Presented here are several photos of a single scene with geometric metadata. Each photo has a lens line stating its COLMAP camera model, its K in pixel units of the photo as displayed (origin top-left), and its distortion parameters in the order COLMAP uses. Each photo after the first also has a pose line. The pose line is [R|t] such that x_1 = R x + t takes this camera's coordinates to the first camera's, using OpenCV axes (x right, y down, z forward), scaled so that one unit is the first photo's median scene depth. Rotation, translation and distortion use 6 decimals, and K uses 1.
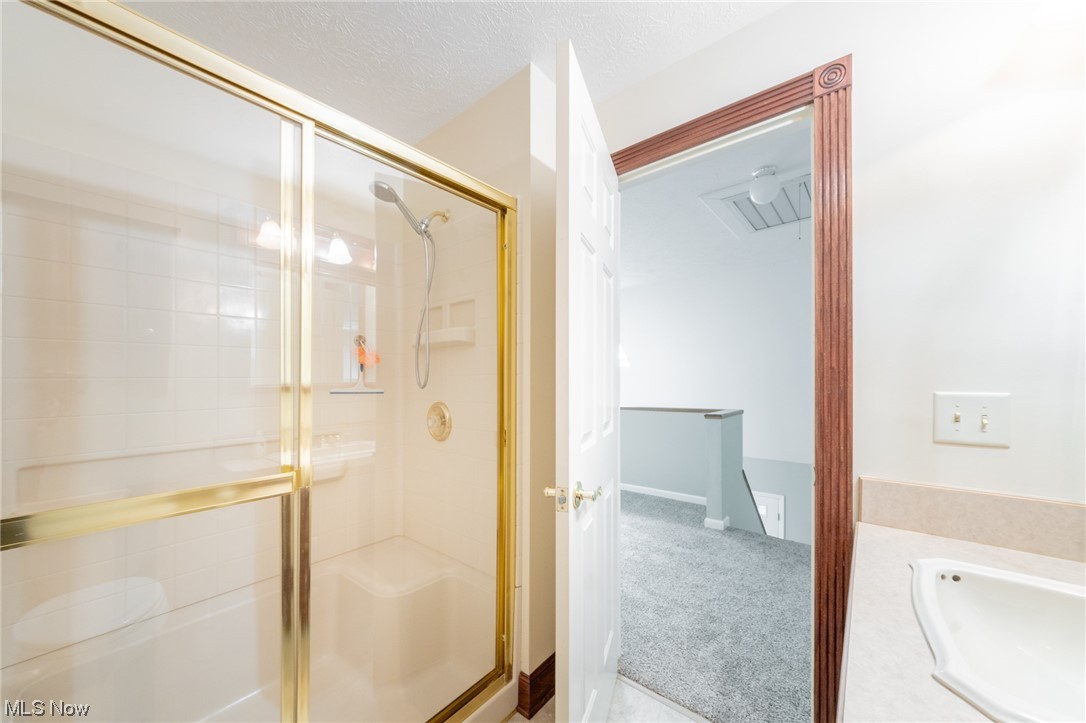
lens RADIAL K [[397.9, 0, 540.7], [0, 397.9, 364.1], [0, 0, 1]] dist [-0.002304, -0.000028]
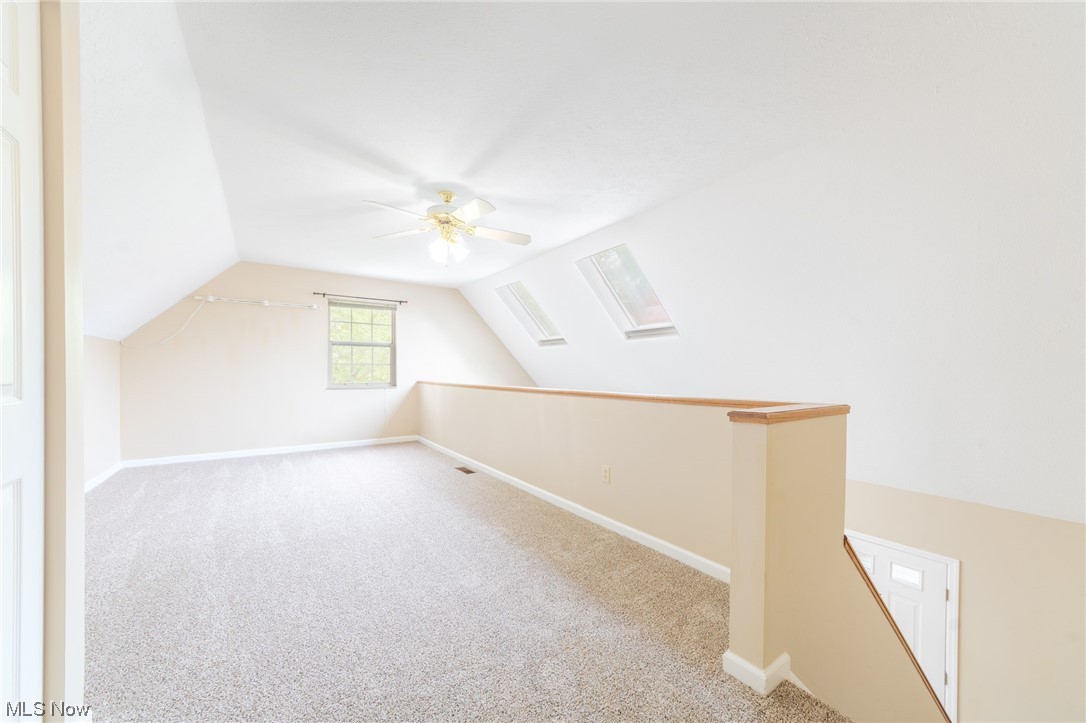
lens RADIAL K [[397.9, 0, 544.2], [0, 397.9, 360.4], [0, 0, 1]] dist [-0.002304, -0.000028]
pose [[0.964564, -0.001842, -0.263844, 0.330097], [0.004632, 0.999940, 0.009954, 0.063597], [0.263810, -0.010824, 0.964514, 0.519131]]
